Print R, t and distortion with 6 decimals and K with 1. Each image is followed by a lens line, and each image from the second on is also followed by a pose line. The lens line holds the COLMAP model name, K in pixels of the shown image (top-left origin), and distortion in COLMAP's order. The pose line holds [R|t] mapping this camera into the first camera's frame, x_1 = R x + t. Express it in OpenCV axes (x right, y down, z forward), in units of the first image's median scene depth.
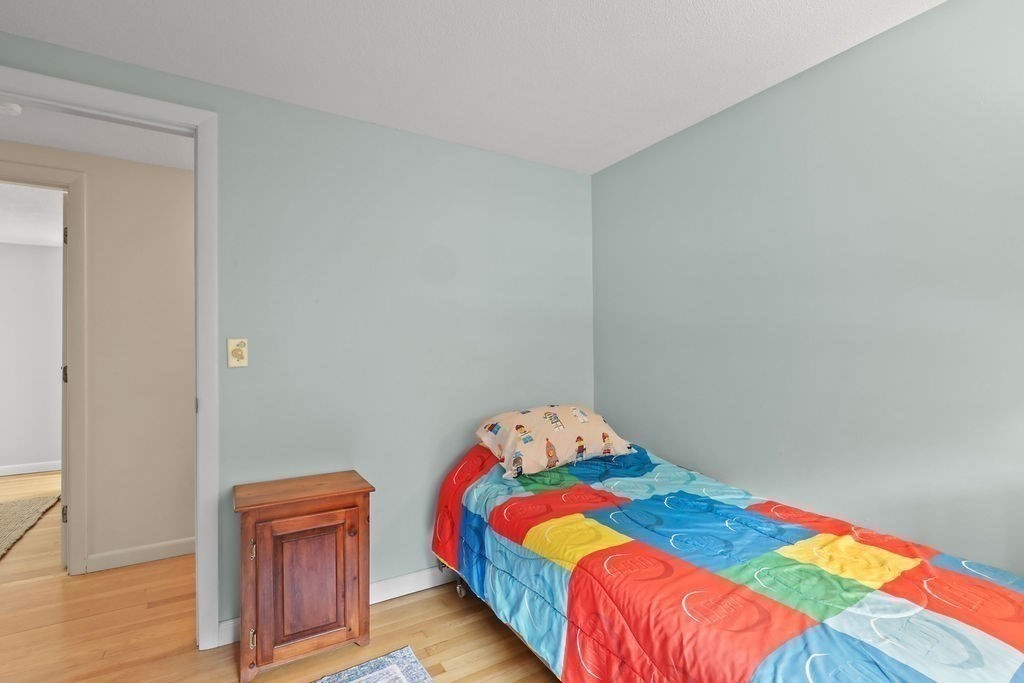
lens RADIAL K [[459.3, 0, 513.9], [0, 459.3, 351.7], [0, 0, 1]] dist [-0.000113, 0.000028]
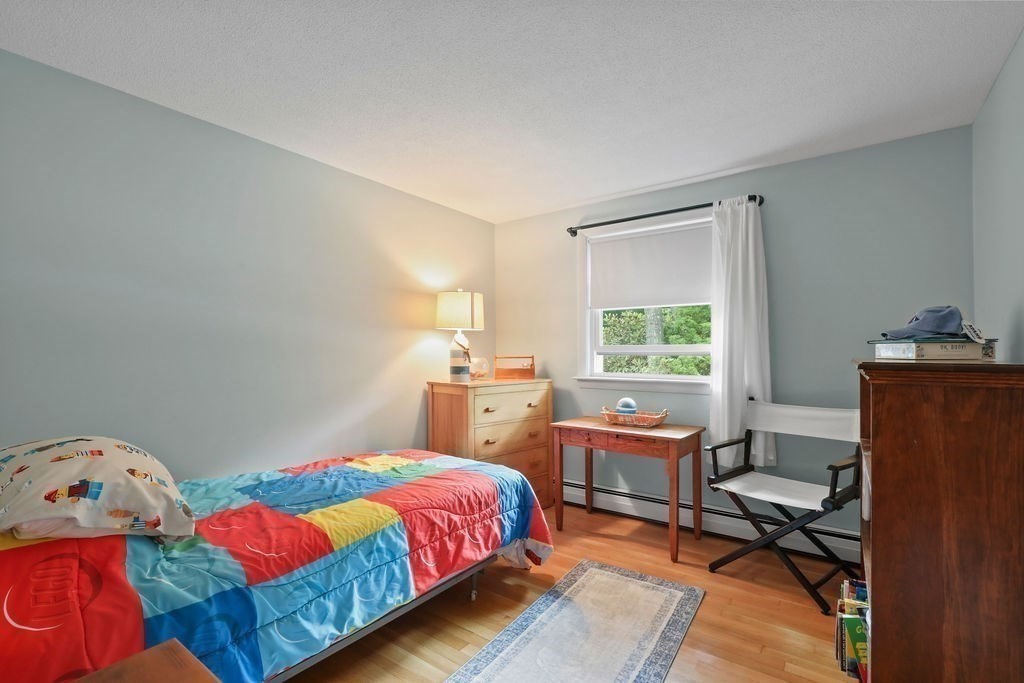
lens RADIAL K [[459.3, 0, 513.9], [0, 459.3, 351.7], [0, 0, 1]] dist [-0.000113, 0.000028]
pose [[-0.366645, 0.006397, 0.930339, -1.111376], [0.000467, 0.999977, -0.006692, 0.006467], [-0.930361, -0.002019, -0.366640, 1.084222]]
